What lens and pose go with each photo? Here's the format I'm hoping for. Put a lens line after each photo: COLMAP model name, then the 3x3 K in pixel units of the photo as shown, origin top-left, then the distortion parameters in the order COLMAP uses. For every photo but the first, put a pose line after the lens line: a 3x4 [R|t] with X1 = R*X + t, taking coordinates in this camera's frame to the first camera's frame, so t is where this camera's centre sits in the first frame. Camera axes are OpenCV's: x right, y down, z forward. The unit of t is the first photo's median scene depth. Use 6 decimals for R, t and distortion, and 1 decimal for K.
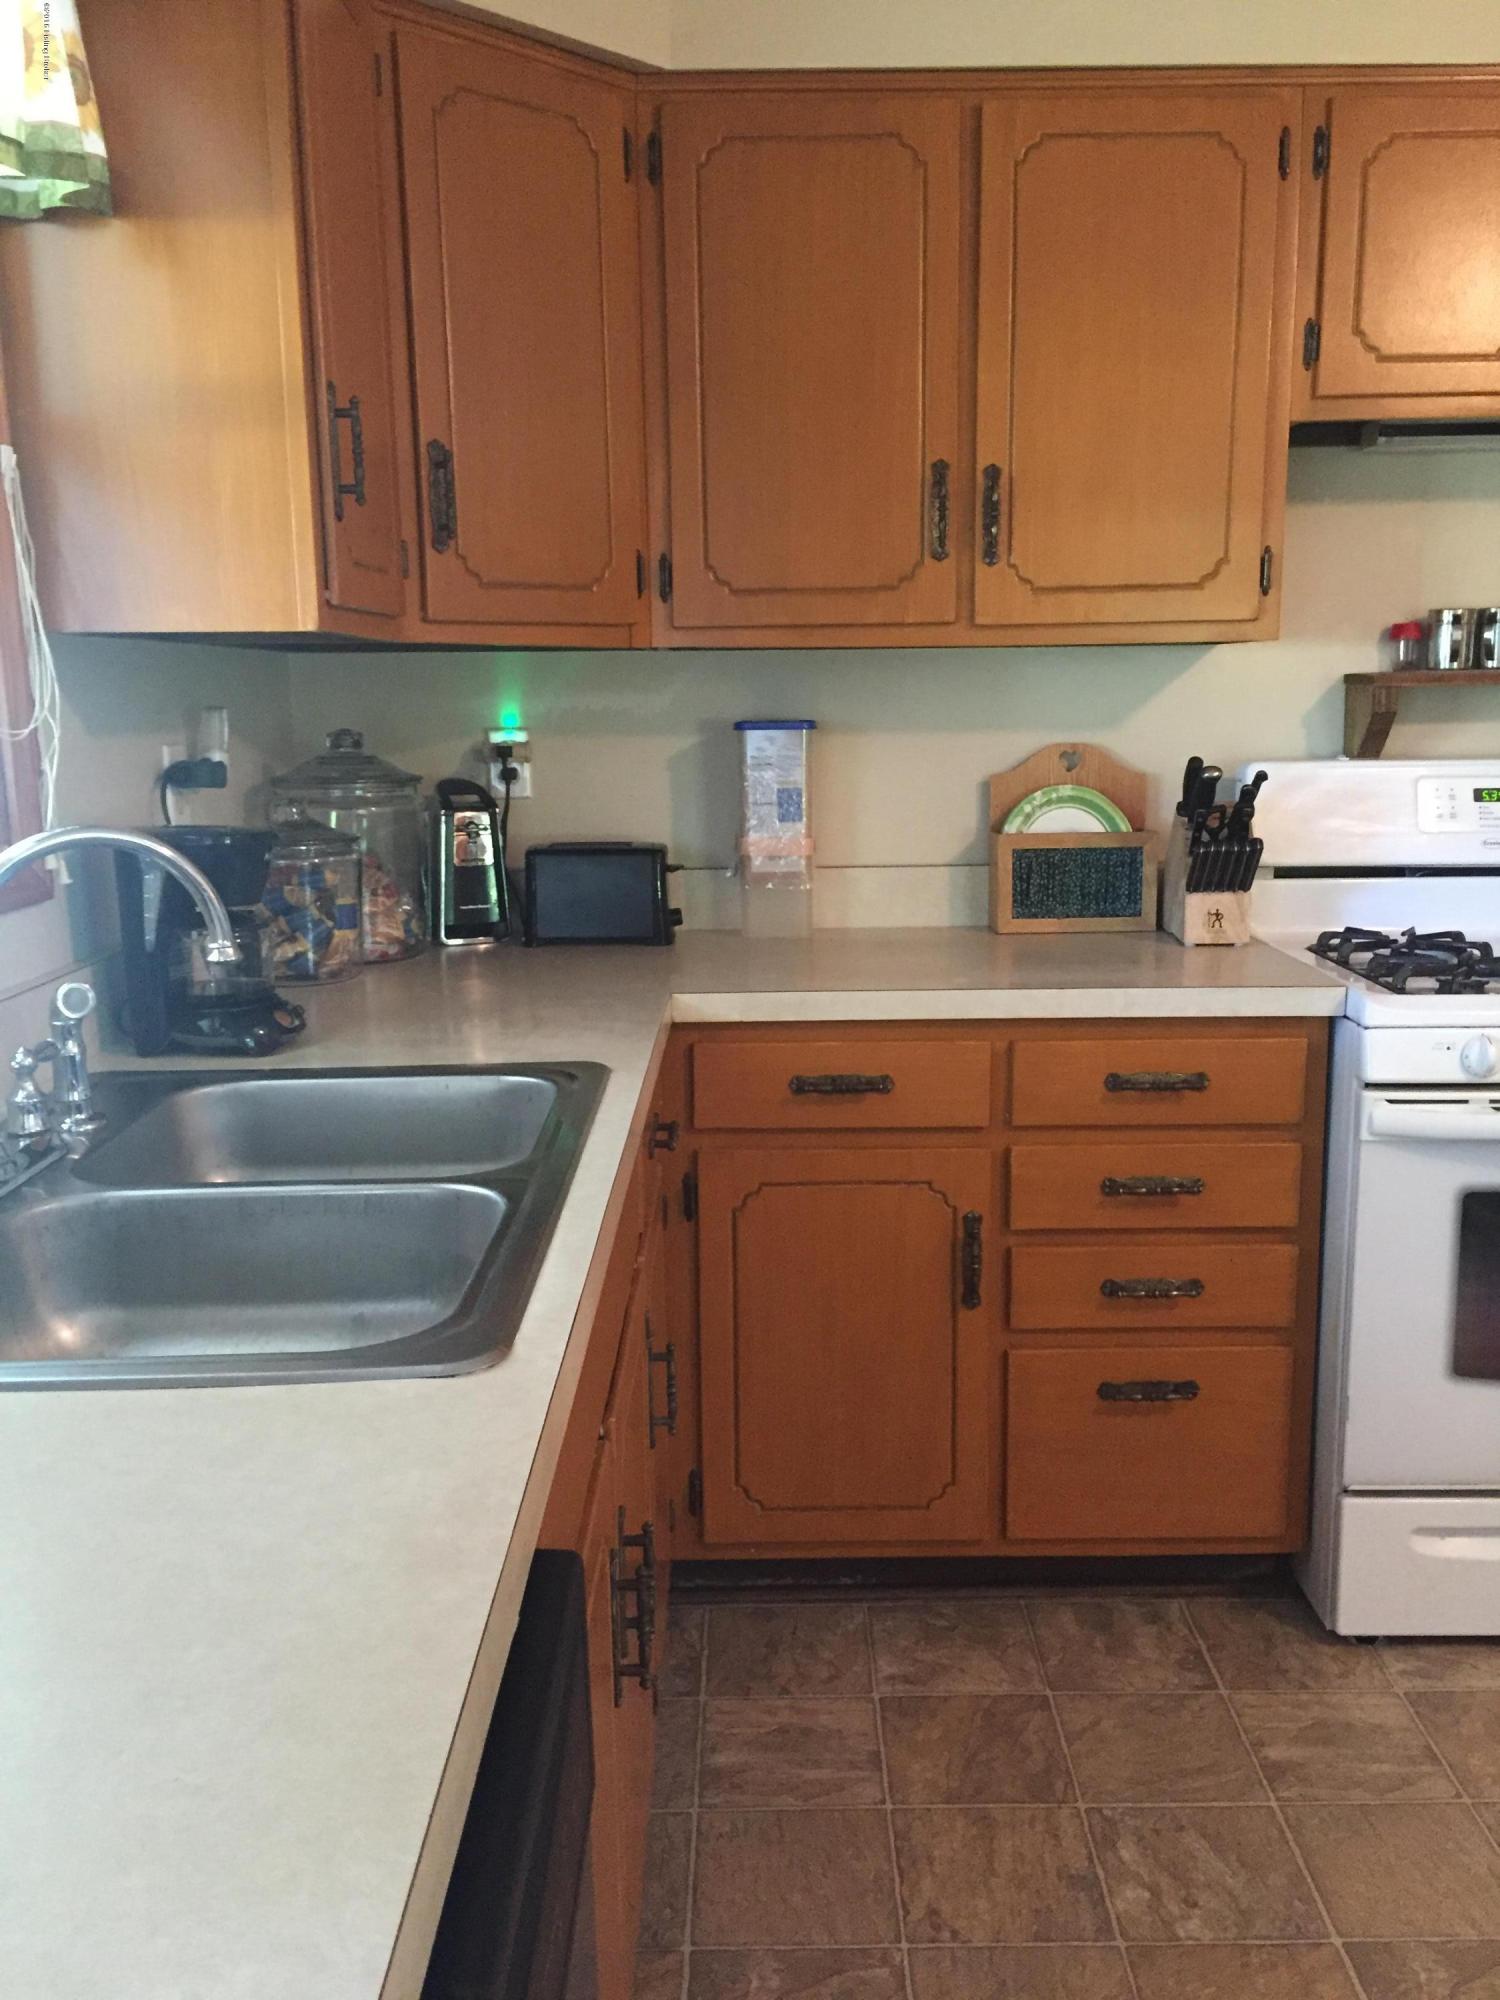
lens RADIAL K [[1714.6, 0, 760.8], [0, 1714.6, 1008.1], [0, 0, 1]] dist [0.092204, -0.133541]
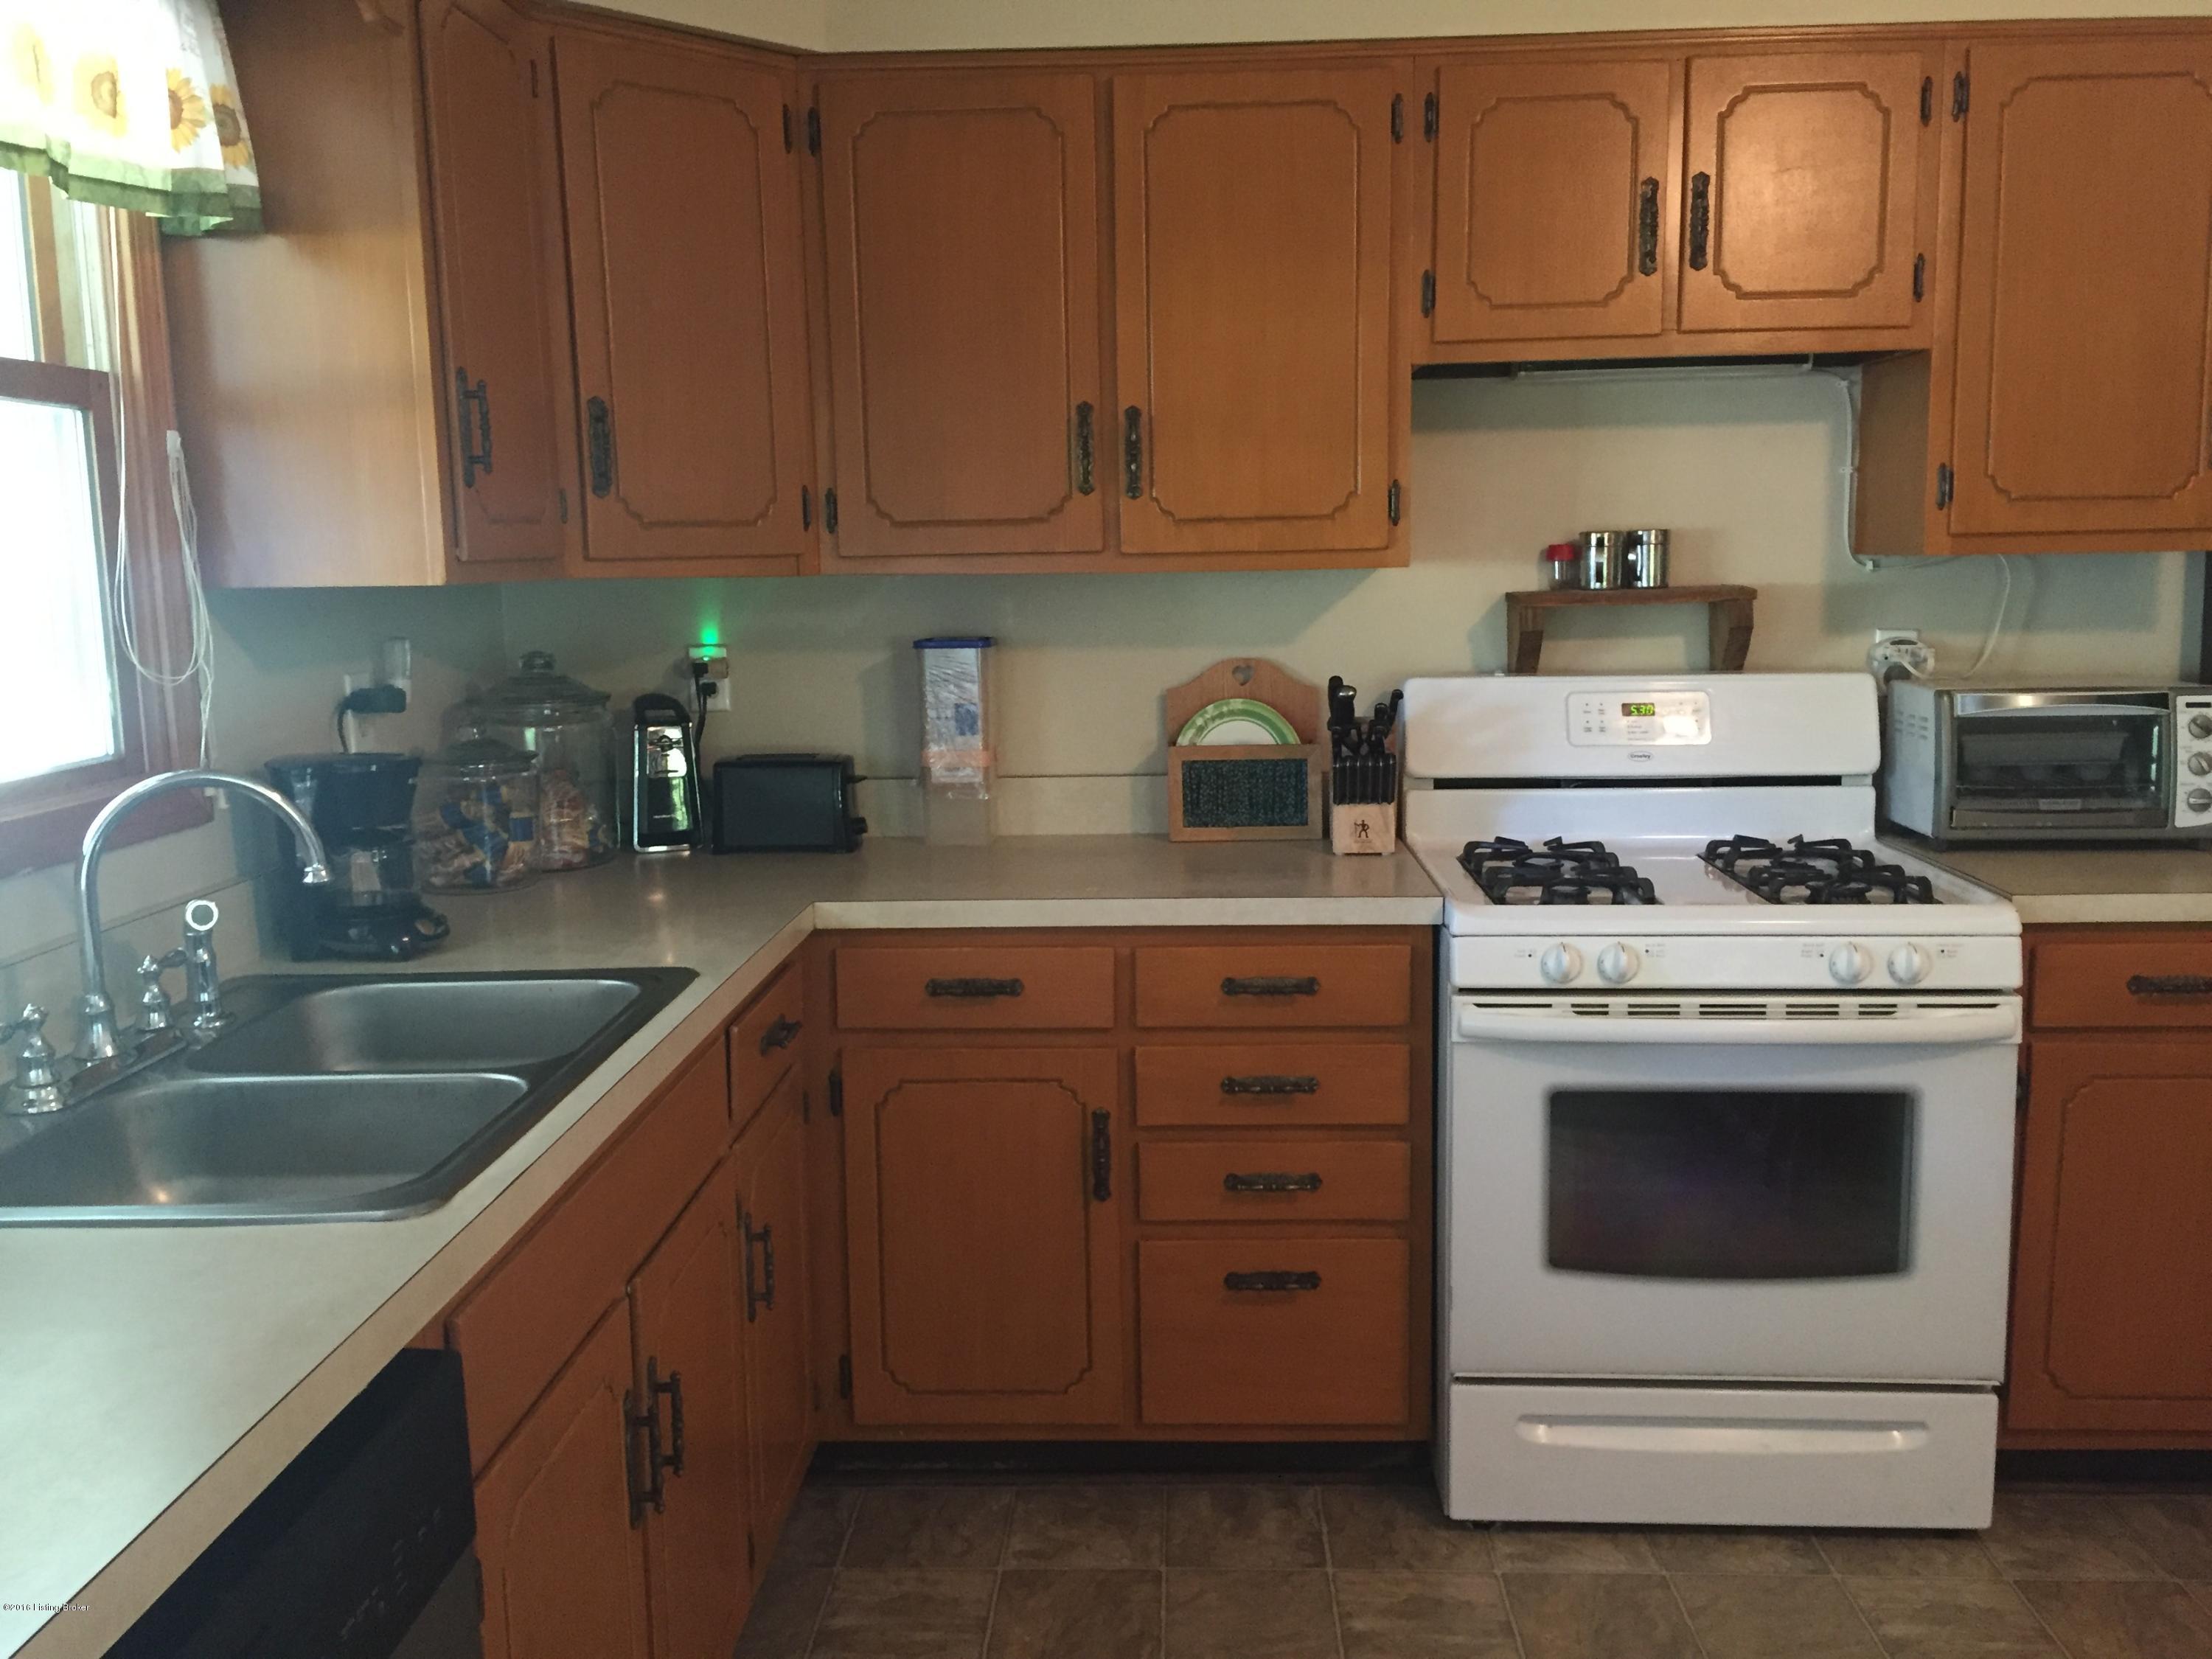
lens RADIAL K [[1896.4, 0, 1106.0], [0, 1896.4, 829.5], [0, 0, 1]] dist [0.092204, -0.133541]
pose [[0.999010, 0.000700, -0.044482, 0.174935], [-0.002307, 0.999346, -0.036090, -0.010684], [0.044428, 0.036157, 0.998358, -0.170771]]
